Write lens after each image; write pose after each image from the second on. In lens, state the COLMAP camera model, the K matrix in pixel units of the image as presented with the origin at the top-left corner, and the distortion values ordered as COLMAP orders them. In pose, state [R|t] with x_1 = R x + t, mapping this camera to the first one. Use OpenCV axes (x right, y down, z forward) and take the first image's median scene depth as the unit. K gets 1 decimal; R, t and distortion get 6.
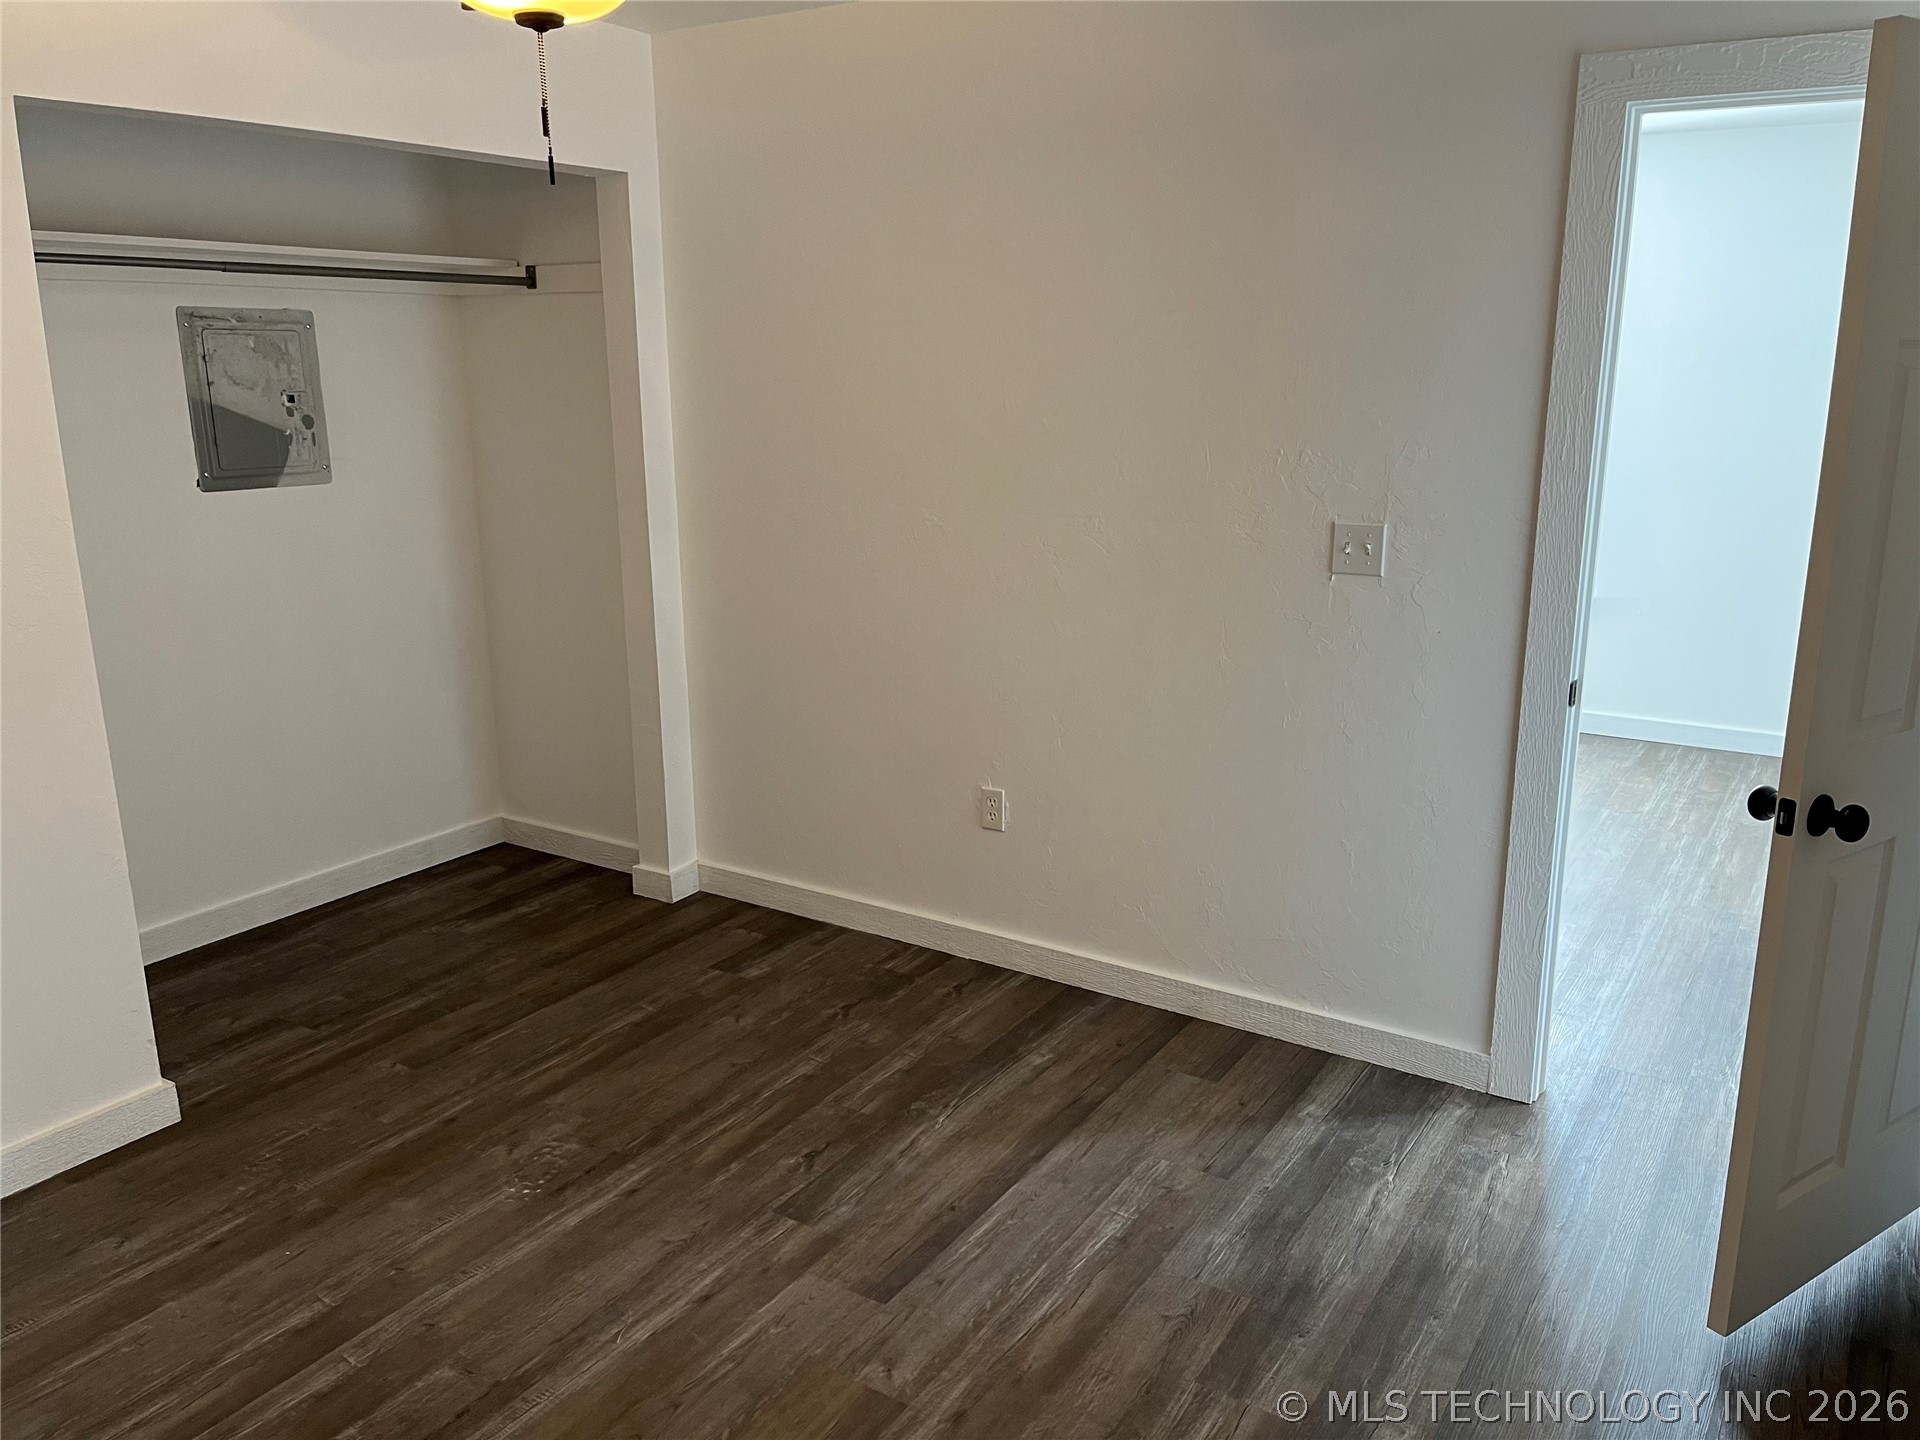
lens RADIAL K [[1456.8, 0, 960.0], [0, 1456.8, 720.0], [0, 0, 1]] dist [0.020958, -0.005670]
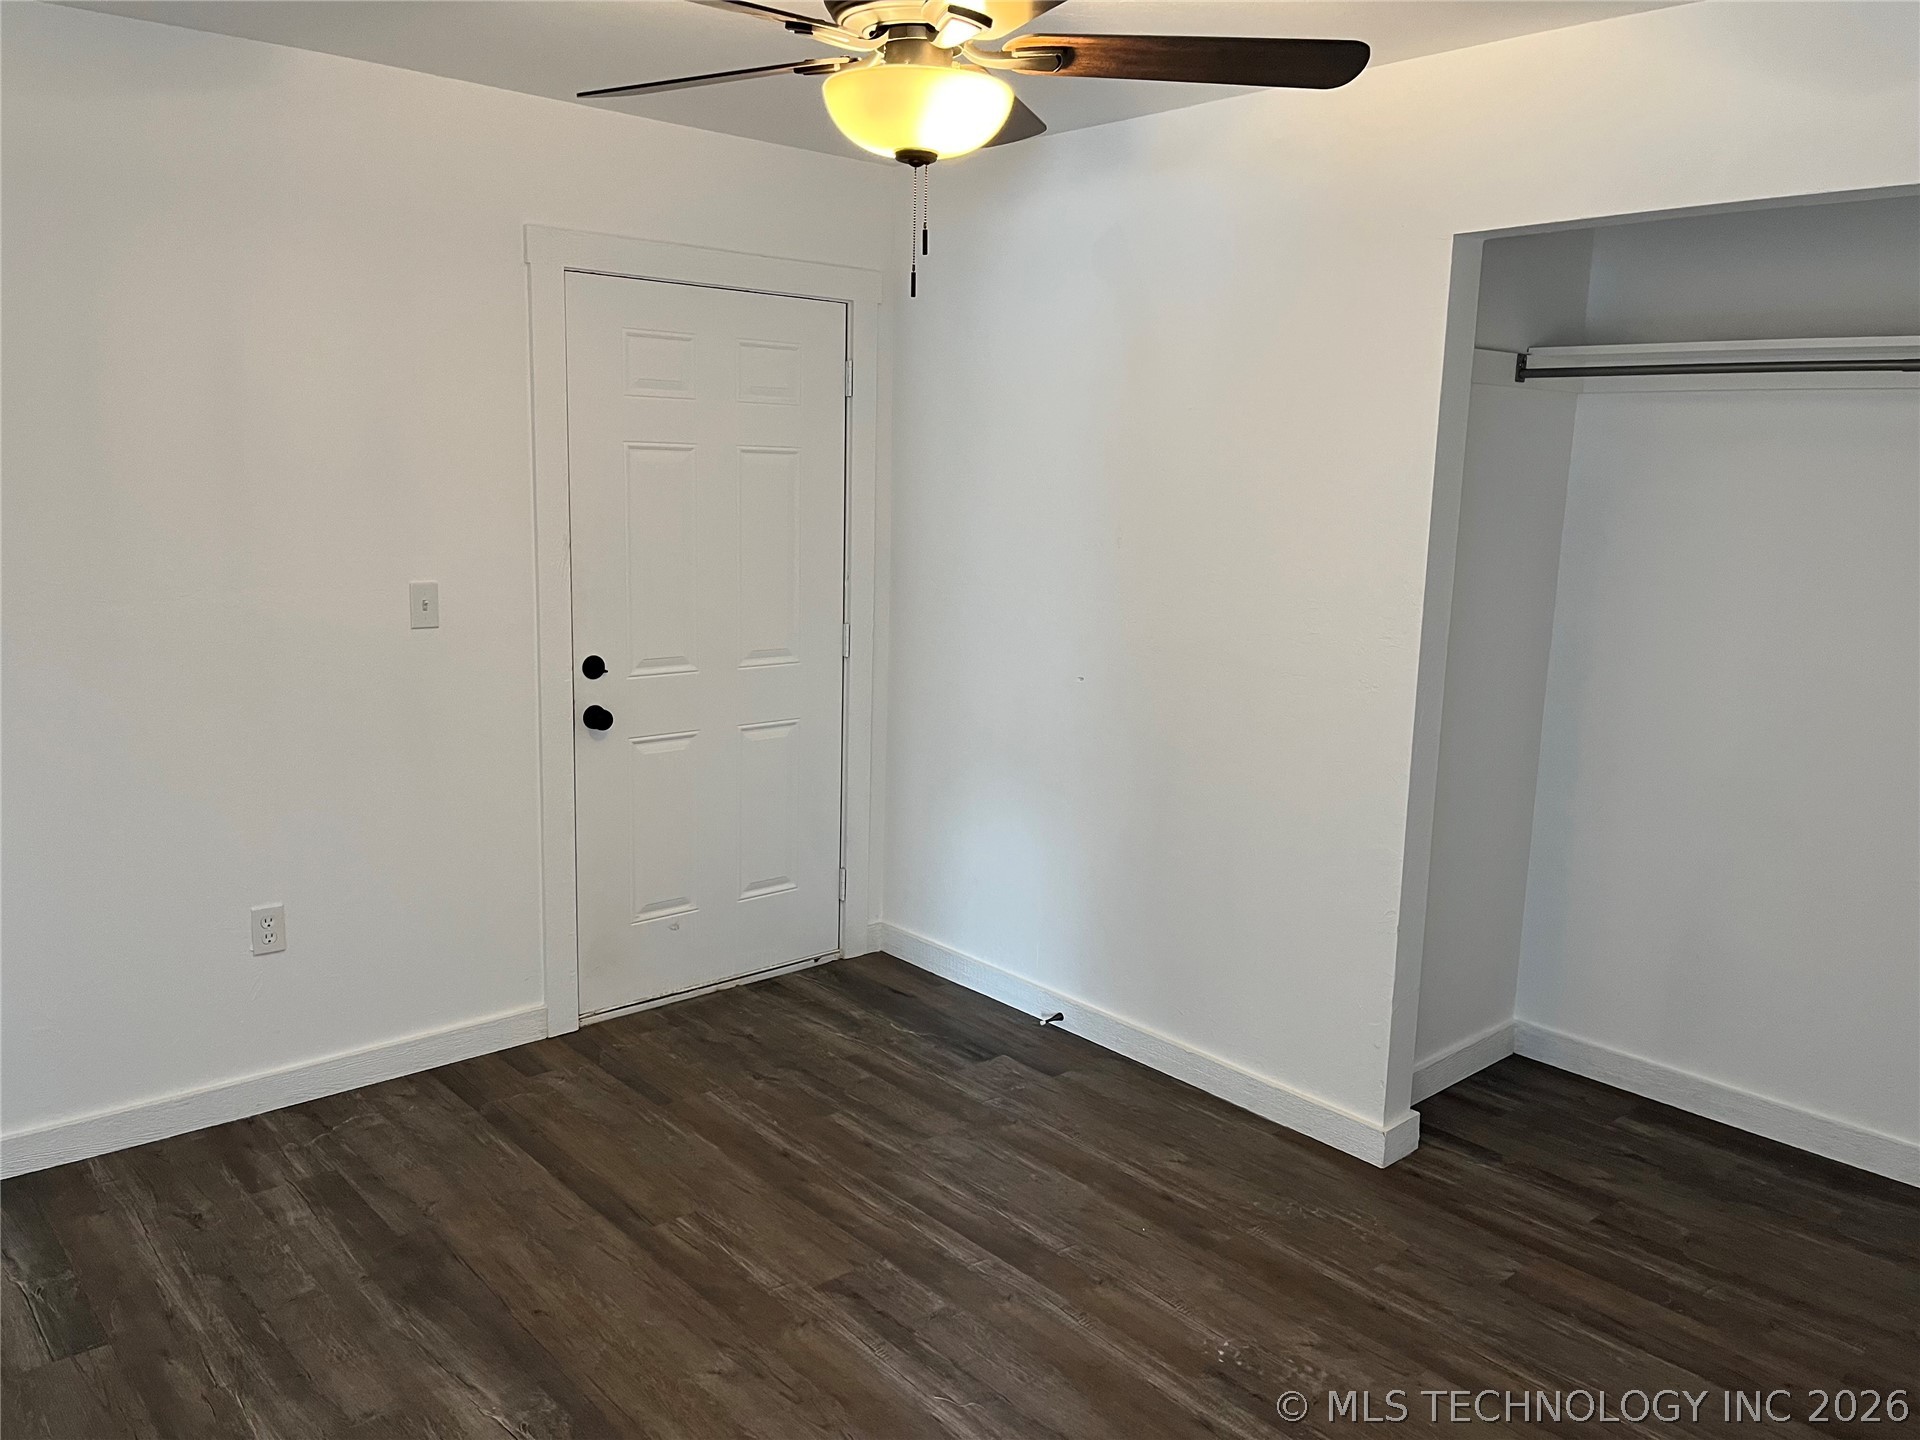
lens RADIAL K [[1456.8, 0, 960.0], [0, 1456.8, 720.0], [0, 0, 1]] dist [0.020958, -0.005670]
pose [[-0.283796, 0.163583, -0.944828, 0.534753], [-0.251822, 0.938040, 0.238047, -0.220232], [0.925227, 0.305485, -0.225018, 0.903180]]
